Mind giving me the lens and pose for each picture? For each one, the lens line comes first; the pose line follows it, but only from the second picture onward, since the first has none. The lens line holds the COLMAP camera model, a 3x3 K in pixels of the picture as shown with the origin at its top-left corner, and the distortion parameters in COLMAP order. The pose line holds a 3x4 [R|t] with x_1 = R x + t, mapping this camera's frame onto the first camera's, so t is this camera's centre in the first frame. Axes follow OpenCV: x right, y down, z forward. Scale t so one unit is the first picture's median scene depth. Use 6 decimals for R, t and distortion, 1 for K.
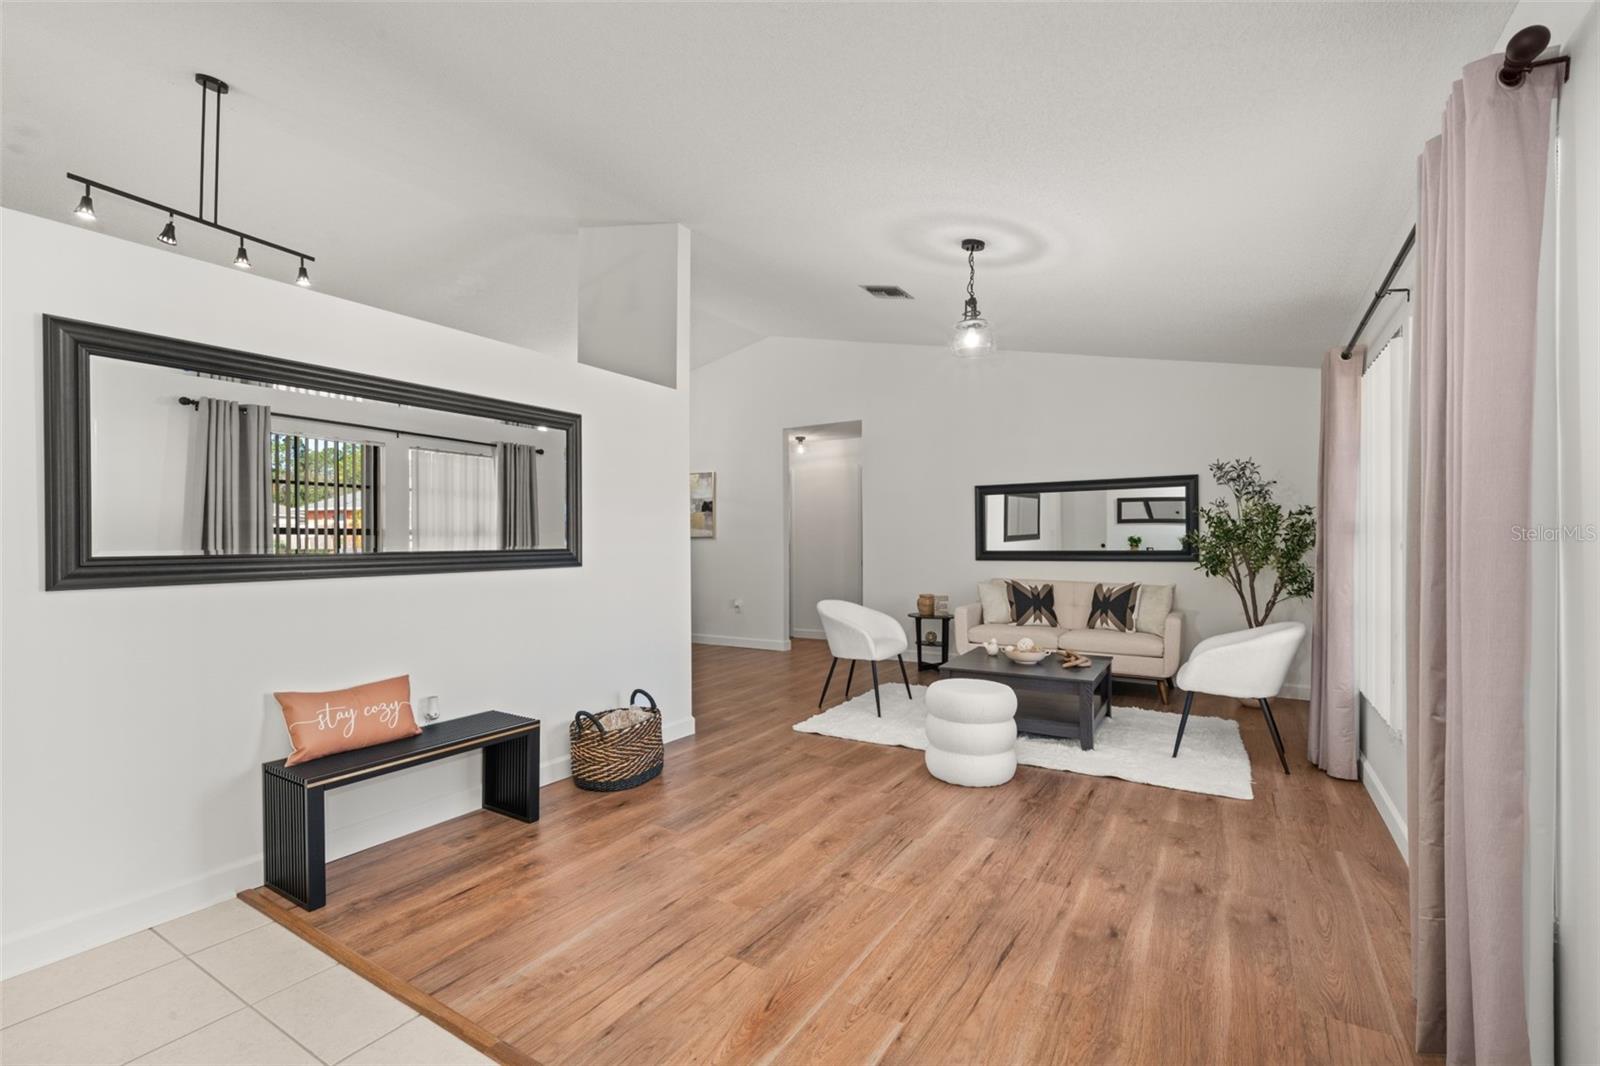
lens RADIAL K [[703.1, 0, 786.0], [0, 703.1, 539.6], [0, 0, 1]] dist [-0.001410, -0.000141]
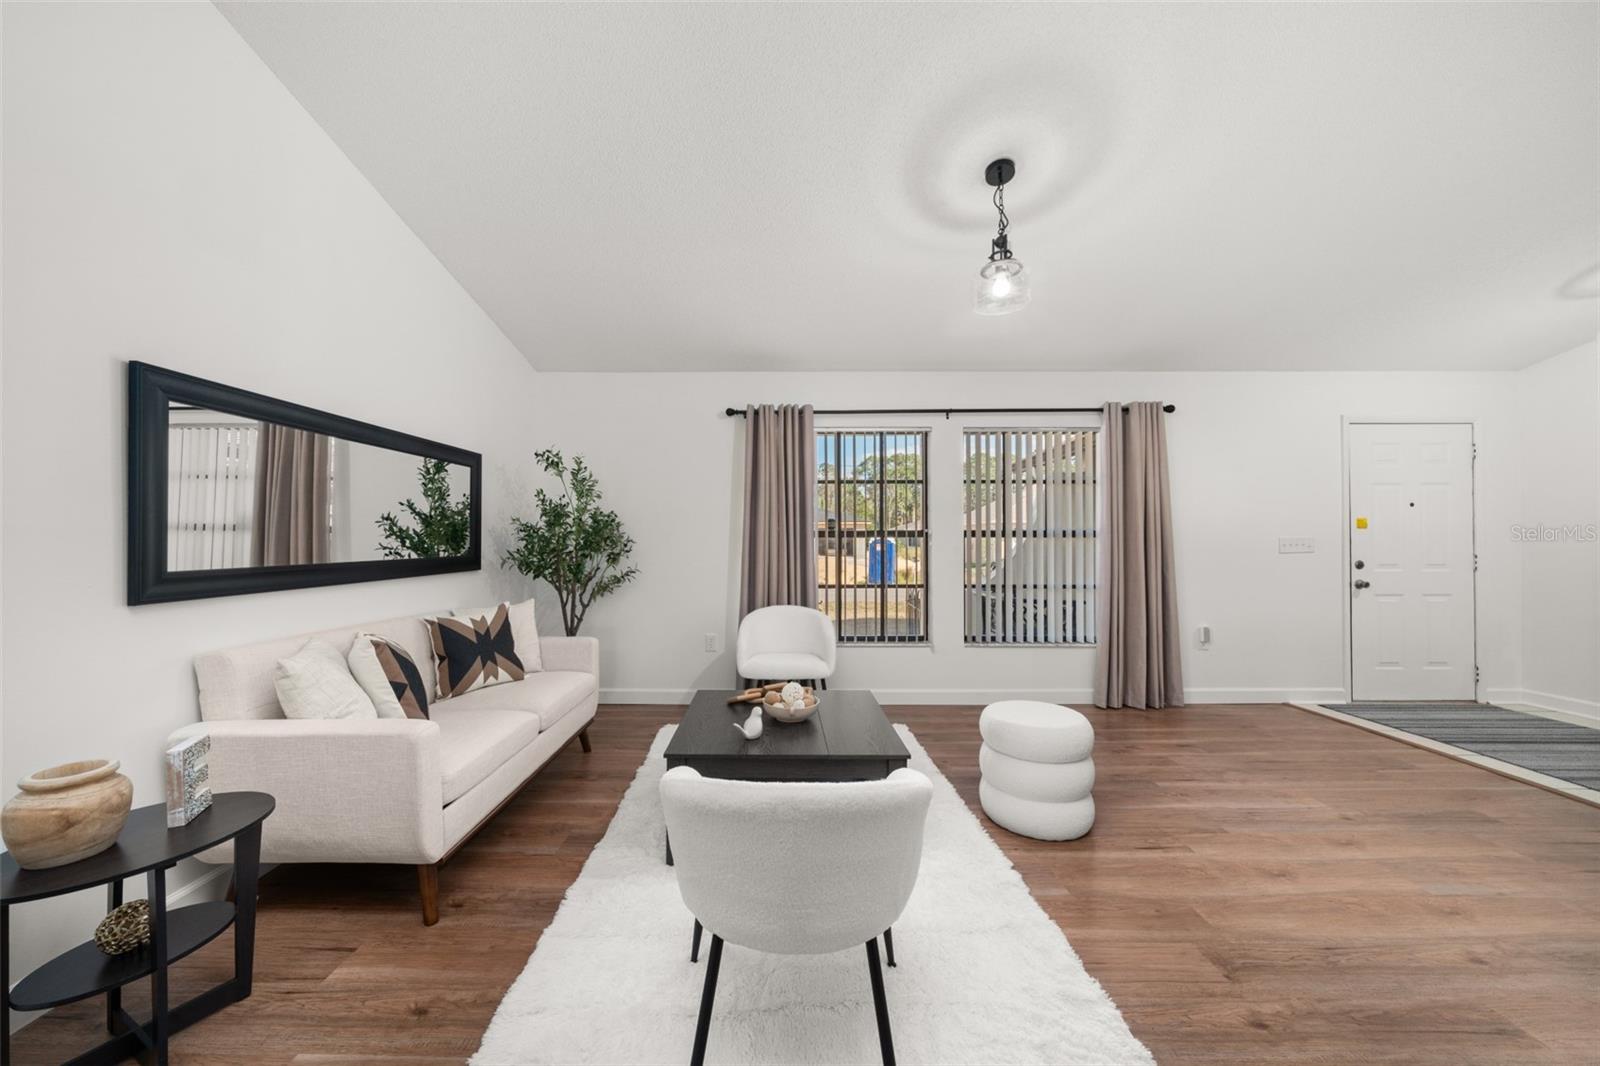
lens RADIAL K [[568.5, 0, 785.4], [0, 568.5, 540.8], [0, 0, 1]] dist [-0.002814, -0.000278]
pose [[-0.533892, 0.005748, 0.845533, -0.131044], [0.002281, 0.999983, -0.005357, 0.005208], [-0.845550, -0.000932, -0.533896, 1.371061]]
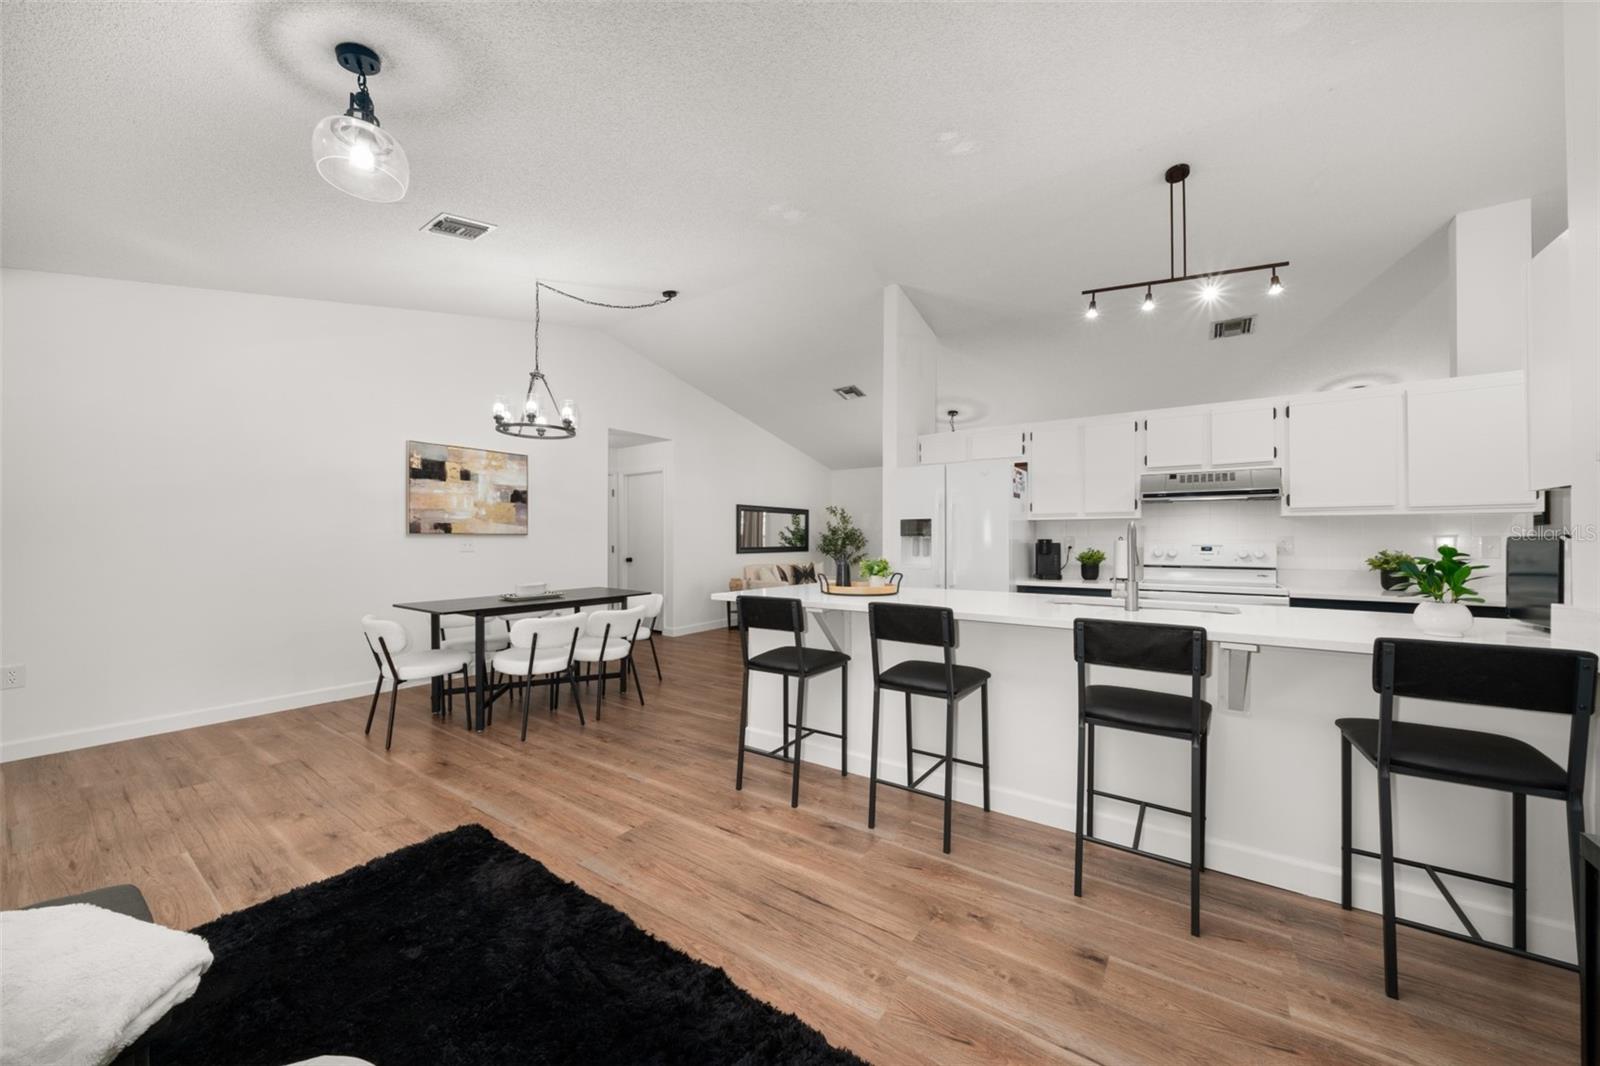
lens RADIAL K [[568.5, 0, 785.4], [0, 568.5, 540.8], [0, 0, 1]] dist [-0.002814, -0.000278]
pose [[0.054084, 0.004768, 0.998525, -1.448228], [-0.004333, 0.999980, -0.004540, 0.010284], [-0.998527, -0.004081, 0.054104, 1.277231]]
